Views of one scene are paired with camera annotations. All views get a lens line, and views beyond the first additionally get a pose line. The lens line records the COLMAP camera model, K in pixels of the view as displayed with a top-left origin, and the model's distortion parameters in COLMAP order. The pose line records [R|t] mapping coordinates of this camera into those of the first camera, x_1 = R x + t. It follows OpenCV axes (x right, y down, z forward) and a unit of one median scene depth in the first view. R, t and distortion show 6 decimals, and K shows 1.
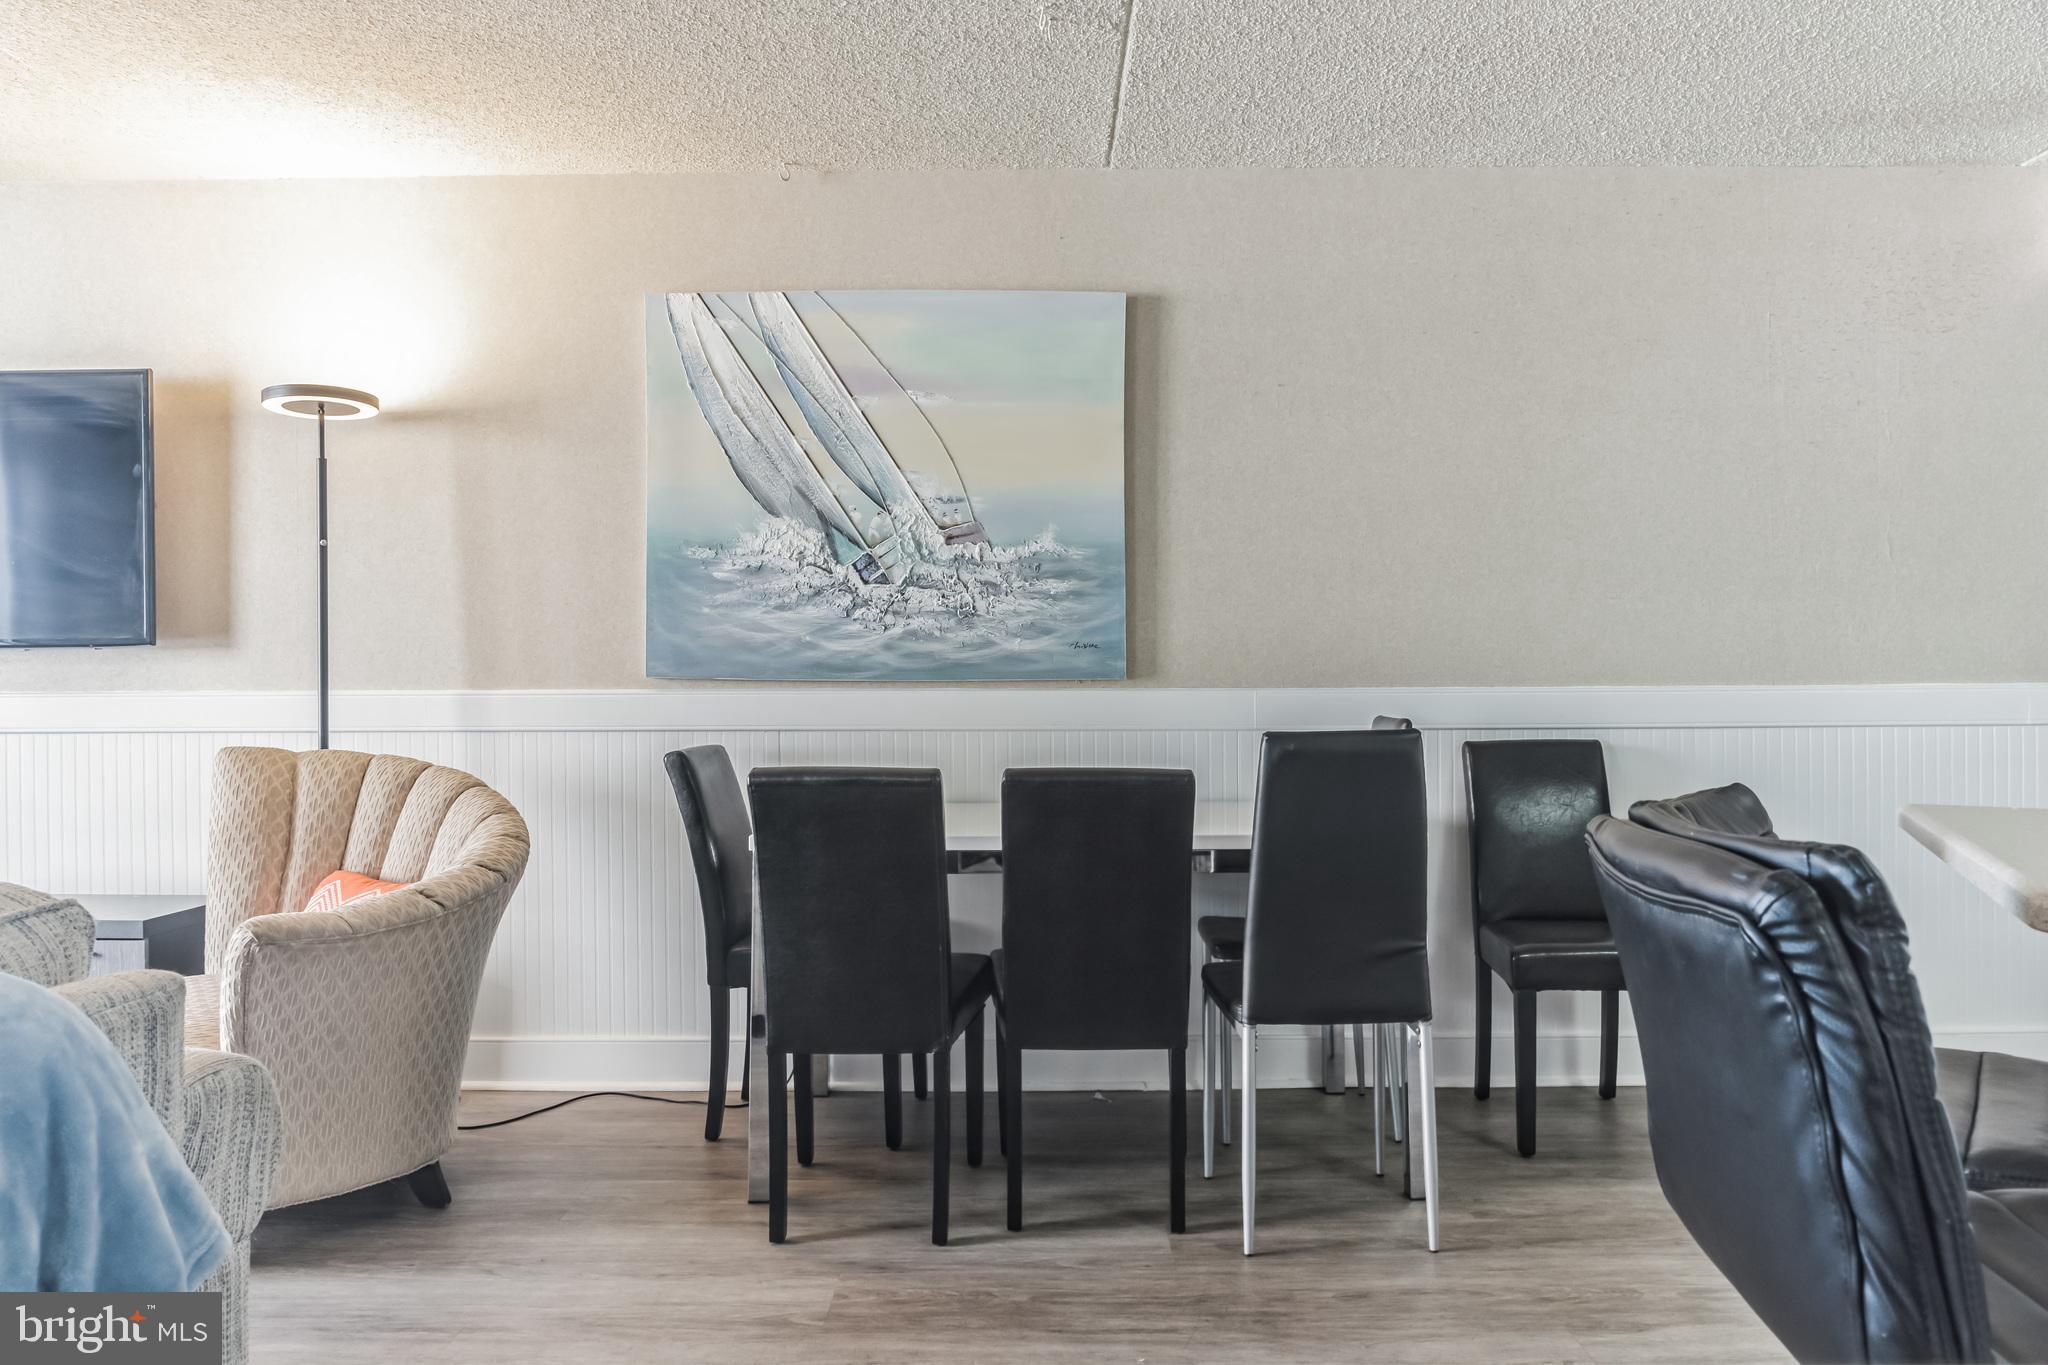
lens RADIAL K [[1375.3, 0, 1019.2], [0, 1375.3, 704.5], [0, 0, 1]] dist [-0.017865, 0.001012]
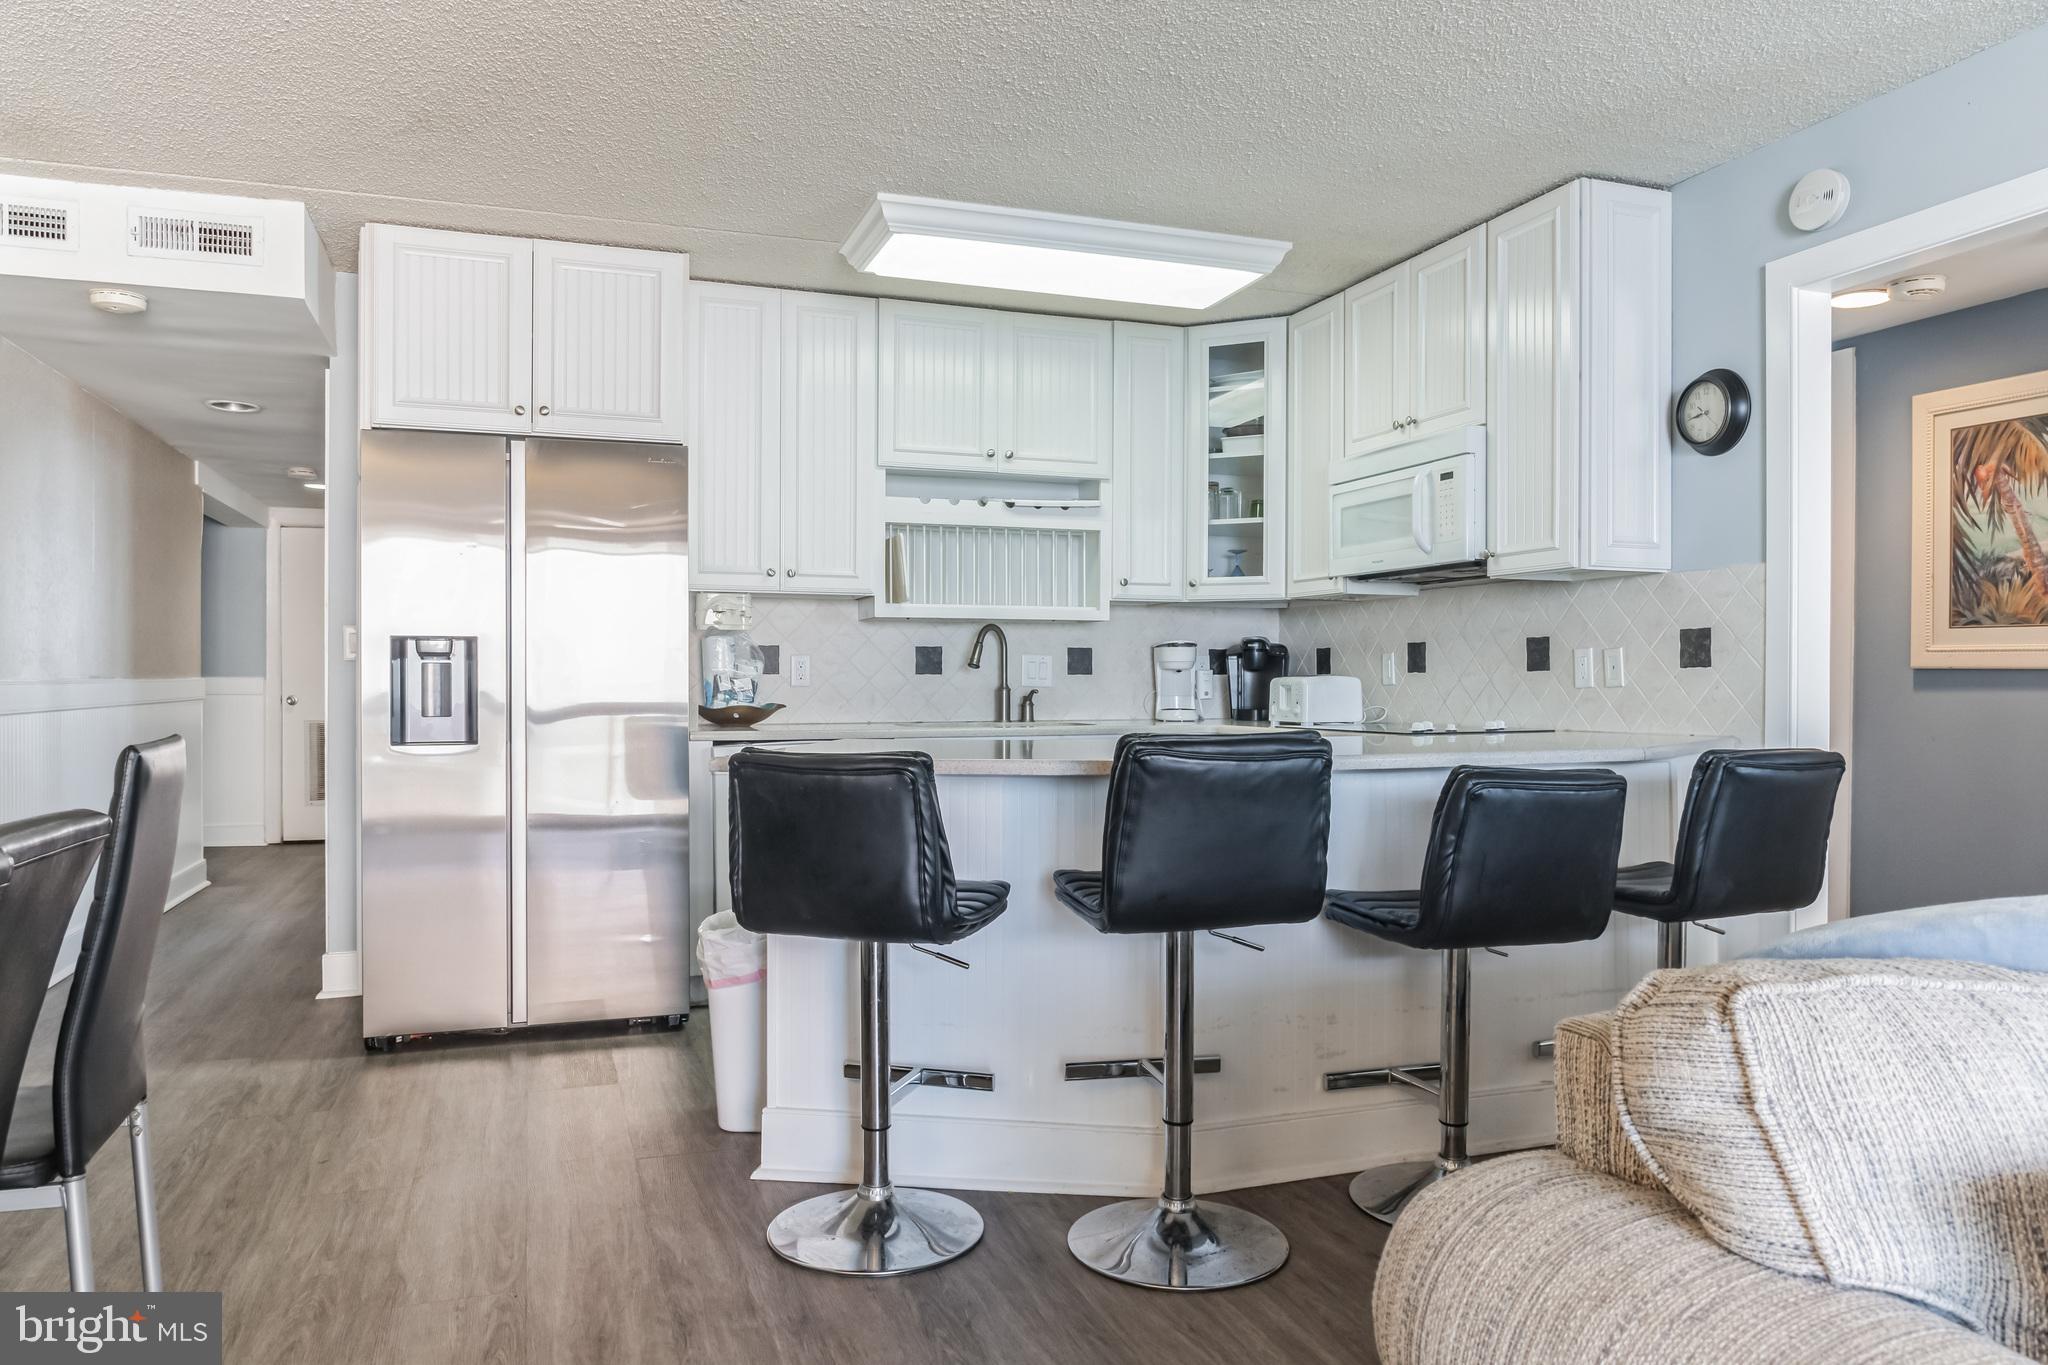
lens RADIAL K [[1375.3, 0, 1019.2], [0, 1375.3, 704.5], [0, 0, 1]] dist [-0.017865, 0.001012]
pose [[-0.341260, -0.012519, 0.939885, -0.455302], [0.011008, 0.999790, 0.017314, -0.006758], [-0.939904, 0.016255, -0.341051, 0.564605]]
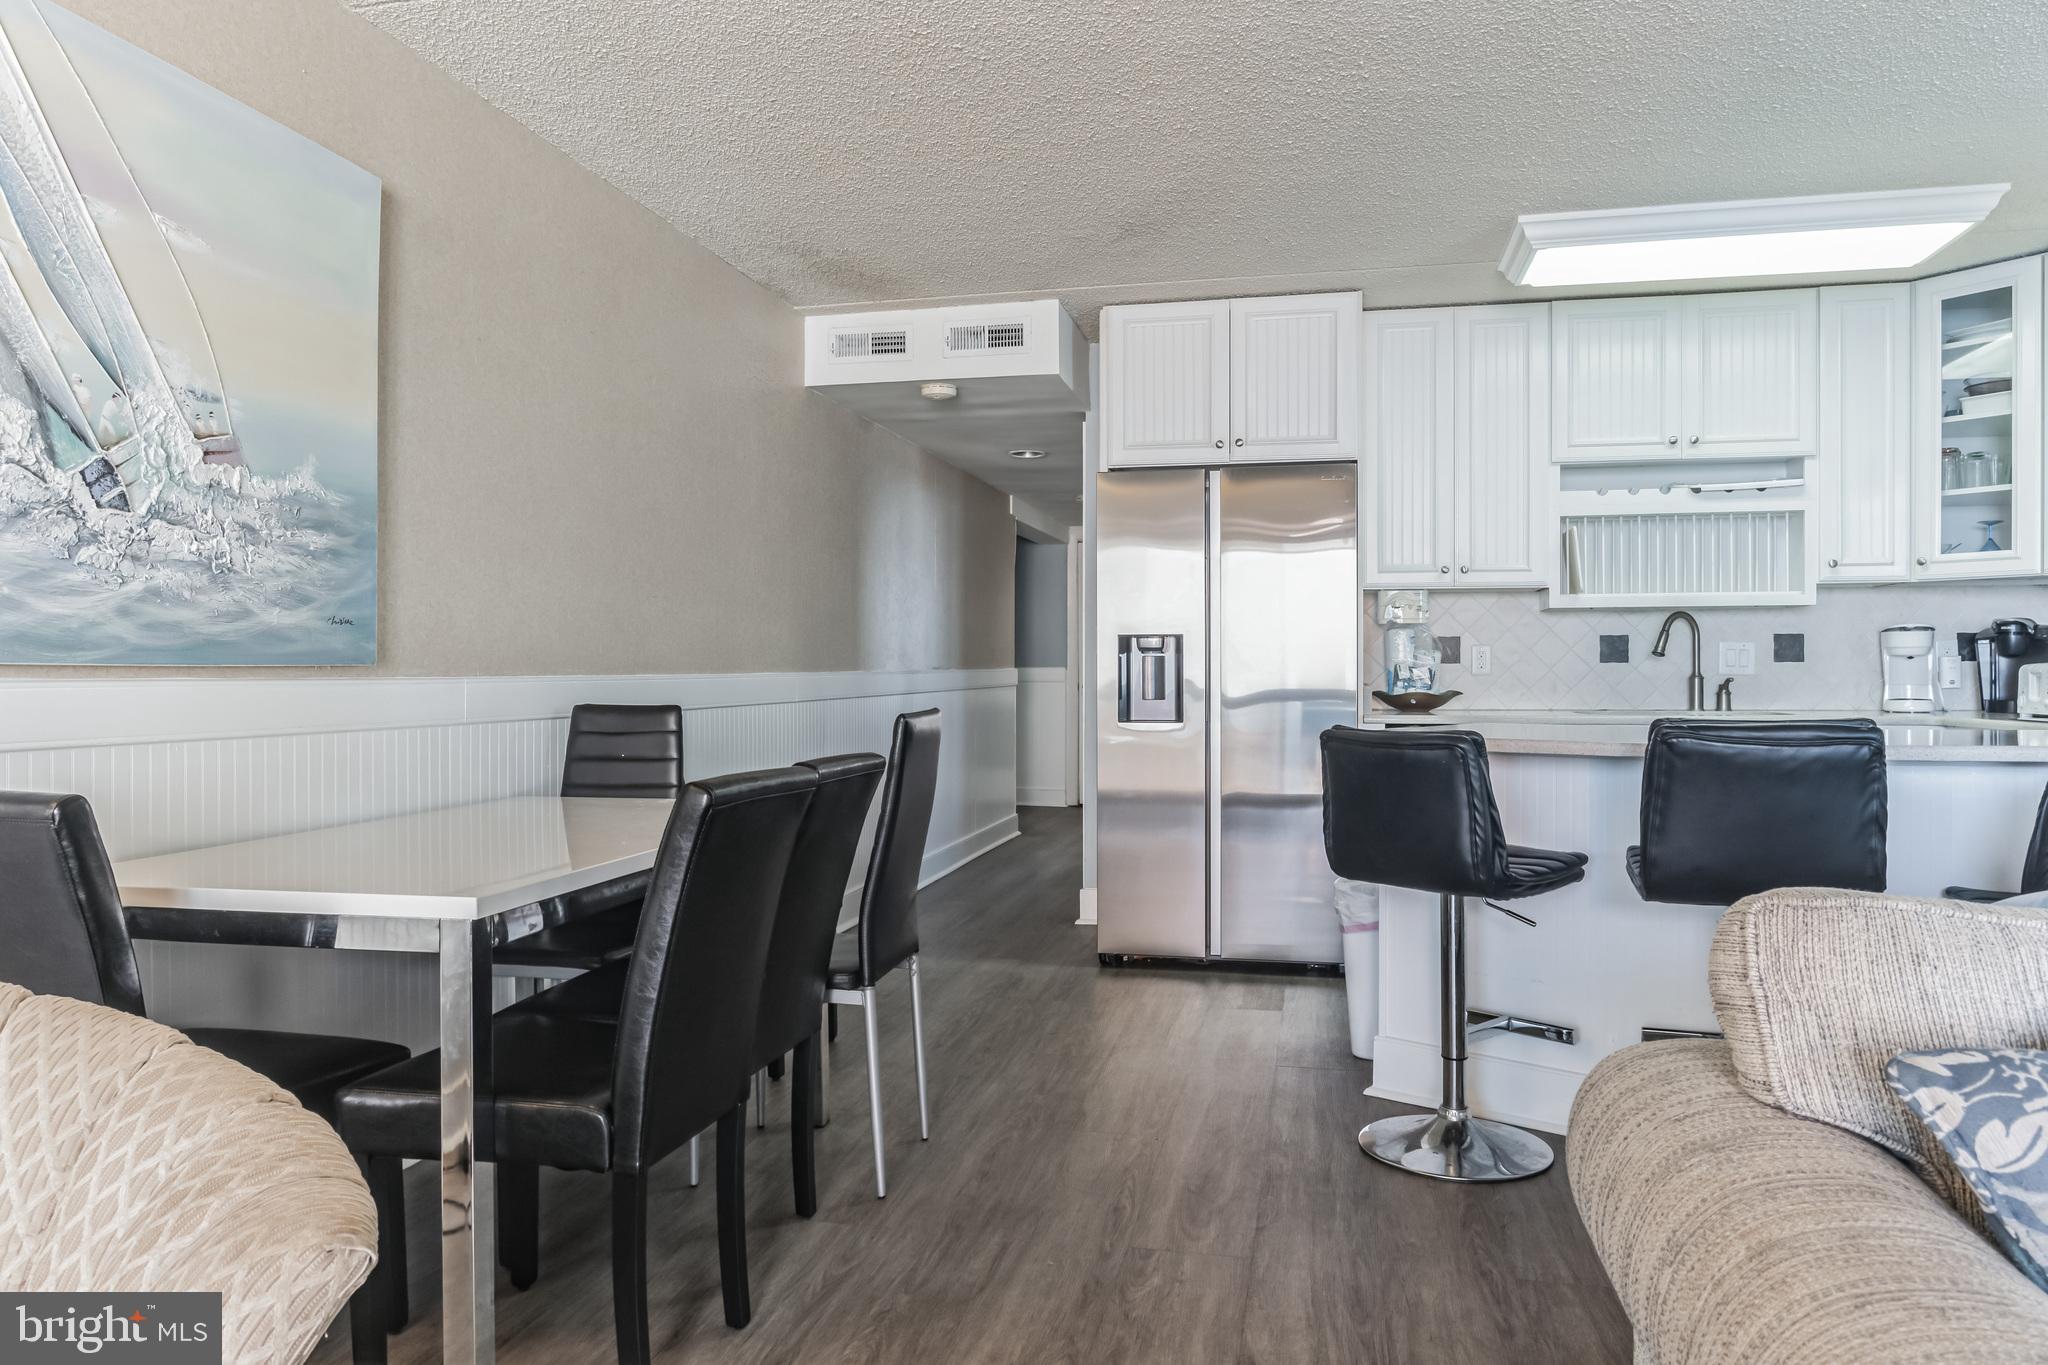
lens RADIAL K [[1375.3, 0, 1019.2], [0, 1375.3, 704.5], [0, 0, 1]] dist [-0.017865, 0.001012]
pose [[0.210888, -0.021495, 0.977274, -0.619631], [0.013072, 0.999731, 0.019168, -0.006204], [-0.977423, 0.008733, 0.211113, 0.471690]]
